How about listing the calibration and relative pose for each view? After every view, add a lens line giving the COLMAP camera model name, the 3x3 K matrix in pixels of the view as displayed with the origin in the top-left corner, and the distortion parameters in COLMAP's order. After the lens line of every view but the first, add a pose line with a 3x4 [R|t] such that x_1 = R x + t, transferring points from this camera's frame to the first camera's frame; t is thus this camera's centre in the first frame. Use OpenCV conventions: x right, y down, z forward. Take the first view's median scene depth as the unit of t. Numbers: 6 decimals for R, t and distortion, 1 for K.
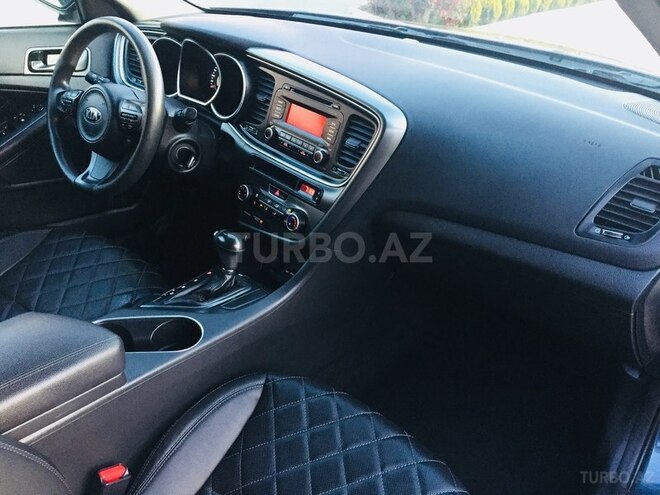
lens RADIAL K [[560.9, 0, 333.3], [0, 560.9, 244.7], [0, 0, 1]] dist [0.076232, -0.097552]
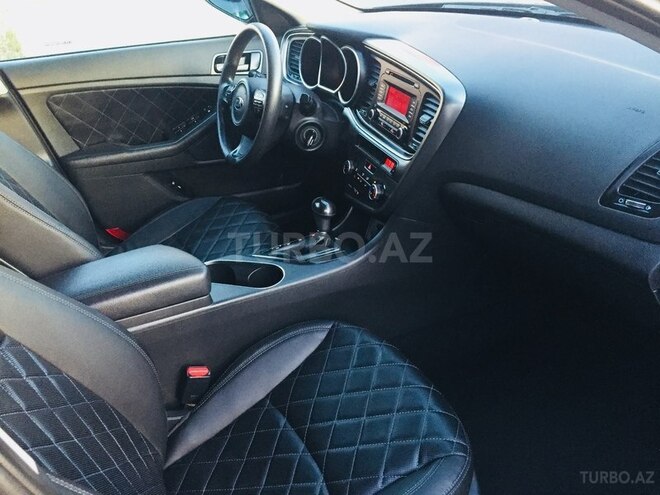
lens RADIAL K [[560.9, 0, 329.8], [0, 560.9, 245.4], [0, 0, 1]] dist [0.076232, -0.097552]
pose [[0.907937, 0.075473, -0.412255, 0.294362], [-0.076199, 0.996984, 0.014702, 0.051995], [0.412121, 0.018065, 0.910950, -0.049729]]
